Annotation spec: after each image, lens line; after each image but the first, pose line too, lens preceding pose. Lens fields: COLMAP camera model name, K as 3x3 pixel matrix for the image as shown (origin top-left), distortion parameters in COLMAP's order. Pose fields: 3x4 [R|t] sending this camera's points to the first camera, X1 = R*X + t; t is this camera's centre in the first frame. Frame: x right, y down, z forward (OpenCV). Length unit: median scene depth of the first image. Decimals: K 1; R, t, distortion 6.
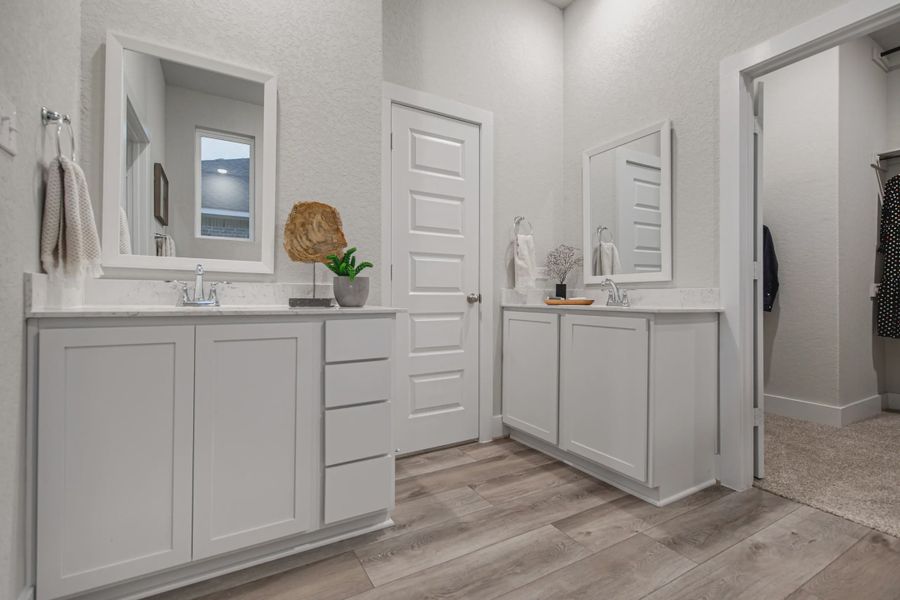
lens RADIAL K [[408.6, 0, 452.3], [0, 408.6, 297.0], [0, 0, 1]] dist [0.010029, -0.002237]
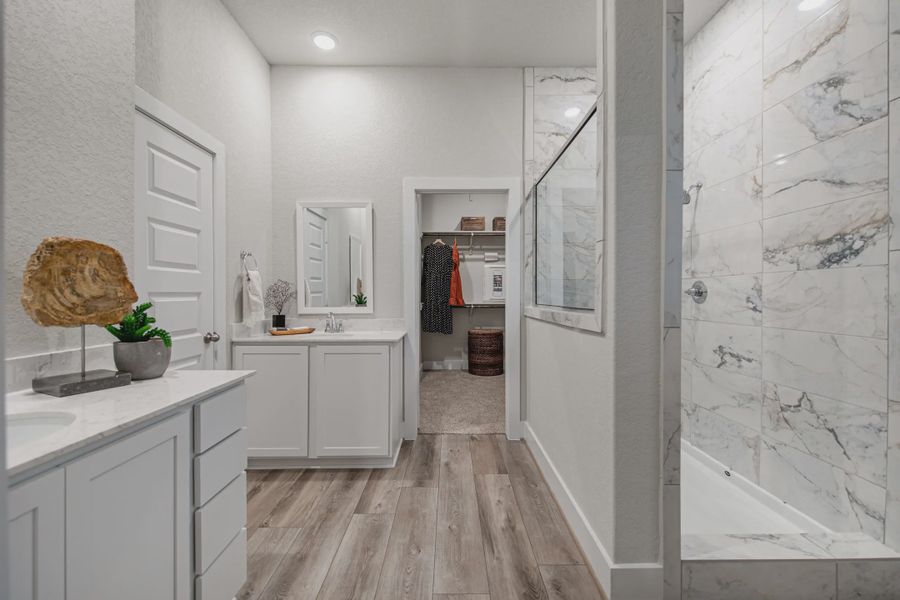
lens RADIAL K [[364.7, 0, 450.6], [0, 364.7, 297.1], [0, 0, 1]] dist [0.003494, -0.001770]
pose [[0.505253, -0.010831, 0.862903, -0.540648], [0.004996, 0.999941, 0.009626, -0.131654], [-0.862957, -0.000553, 0.505277, 0.132798]]
